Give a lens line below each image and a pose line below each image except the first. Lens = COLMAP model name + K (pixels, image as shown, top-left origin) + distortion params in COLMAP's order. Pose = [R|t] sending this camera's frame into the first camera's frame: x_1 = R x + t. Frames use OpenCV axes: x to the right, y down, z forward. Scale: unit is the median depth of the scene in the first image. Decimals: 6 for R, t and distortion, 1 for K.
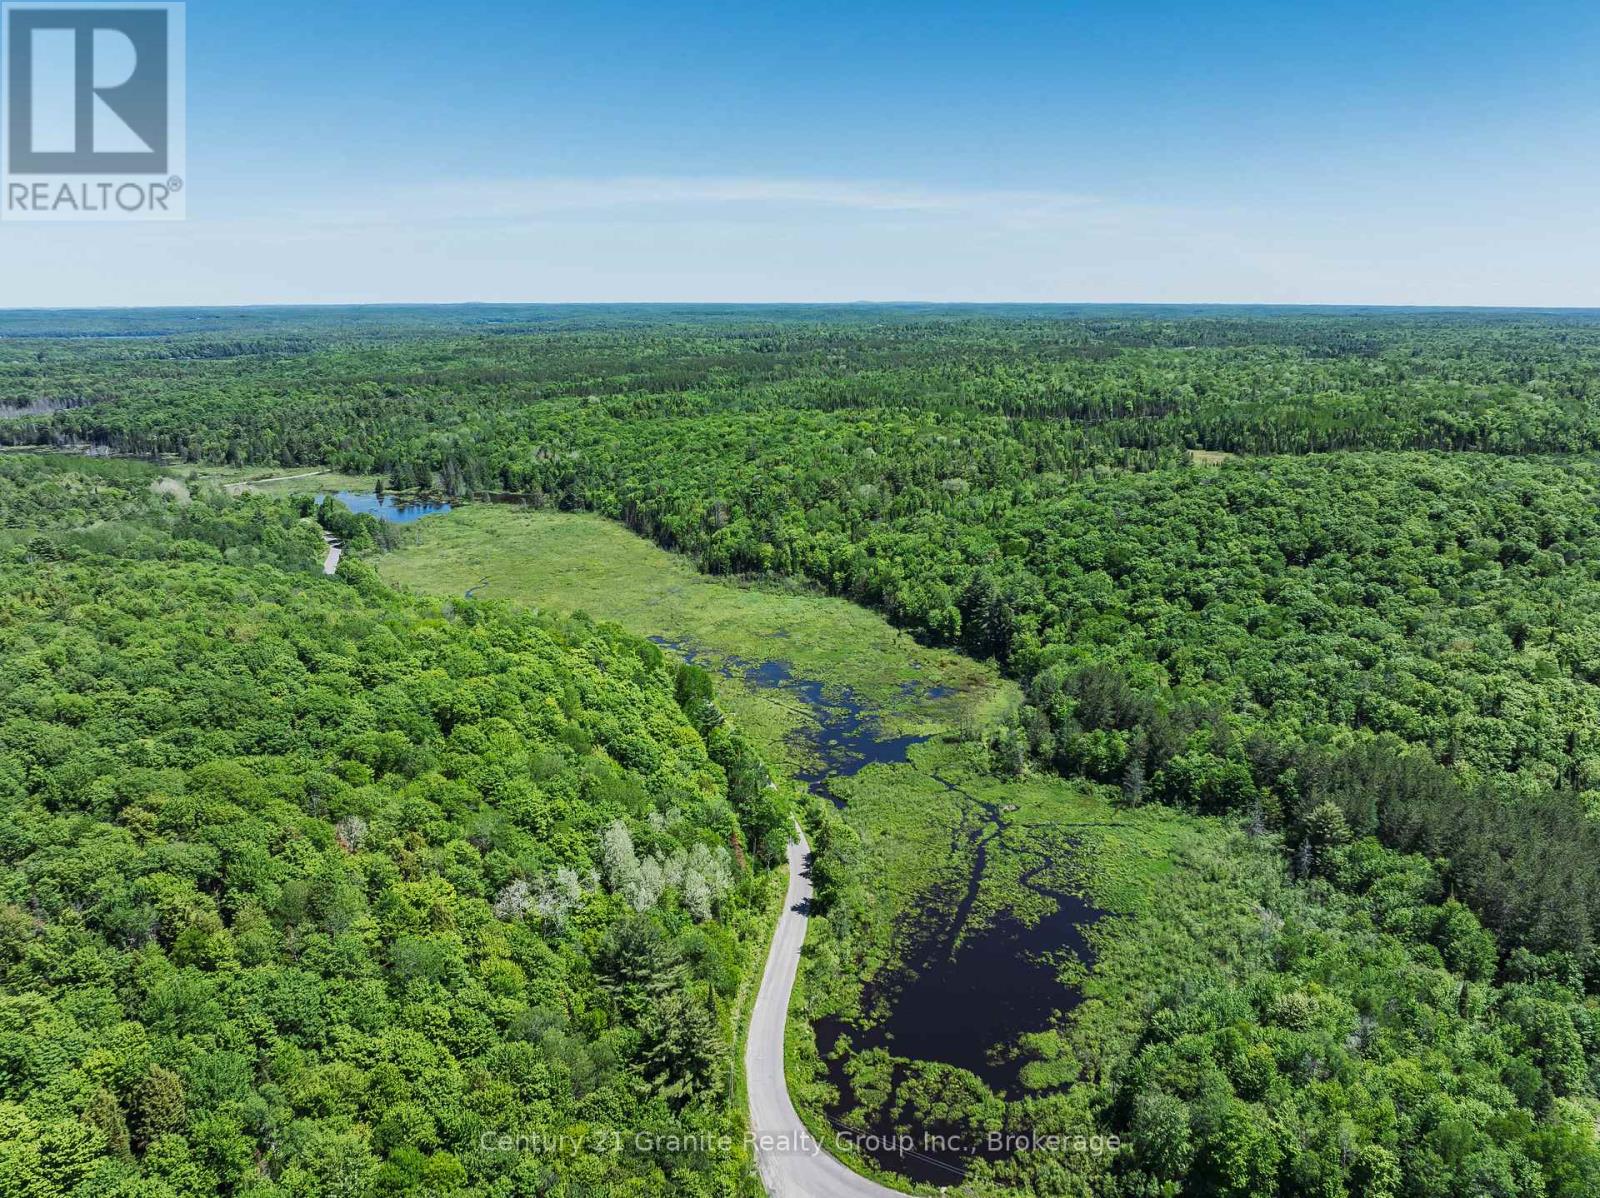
lens RADIAL K [[1196.2, 0, 800.0], [0, 1196.2, 599.0], [0, 0, 1]] dist [-0.081061, 0.078939]
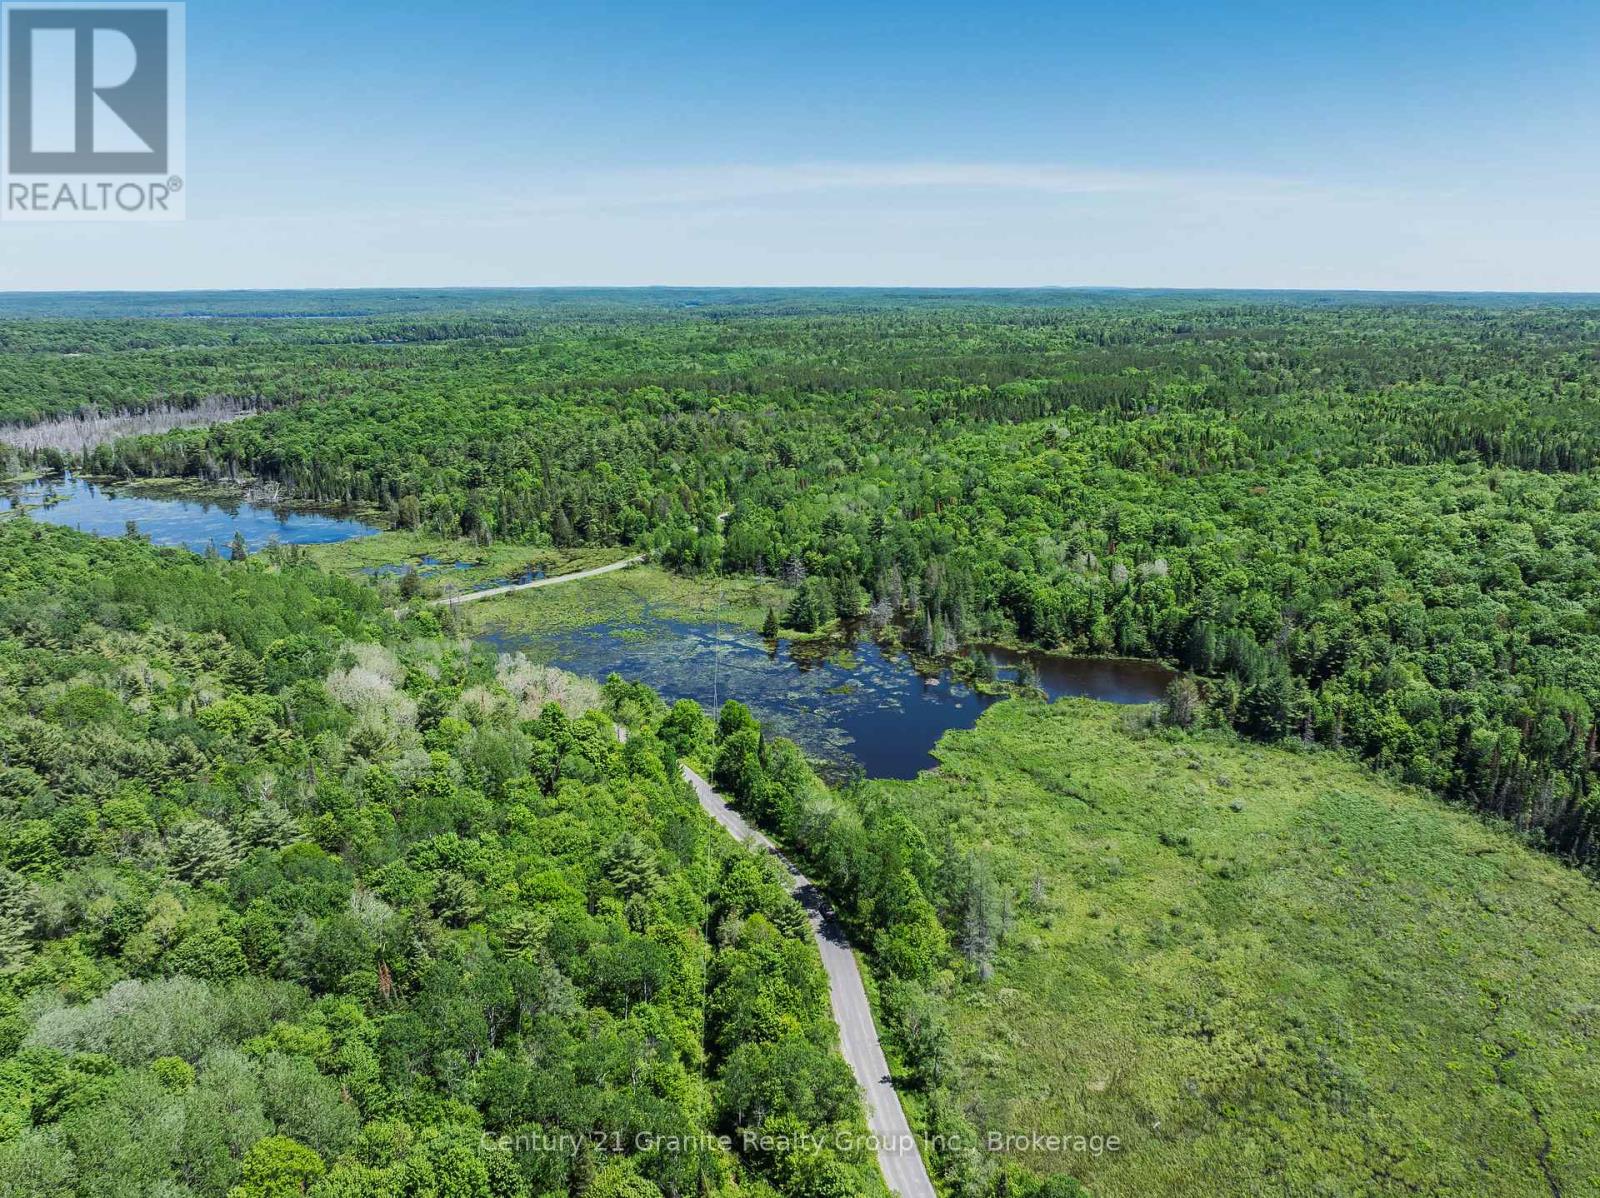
lens RADIAL K [[1147.2, 0, 800.0], [0, 1147.2, 599.0], [0, 0, 1]] dist [-0.033051, -0.005572]
pose [[0.991315, 0.038267, -0.125818, -0.213376], [-0.035821, 0.999124, 0.021649, -0.087552], [0.126536, -0.016954, 0.991817, 0.393984]]
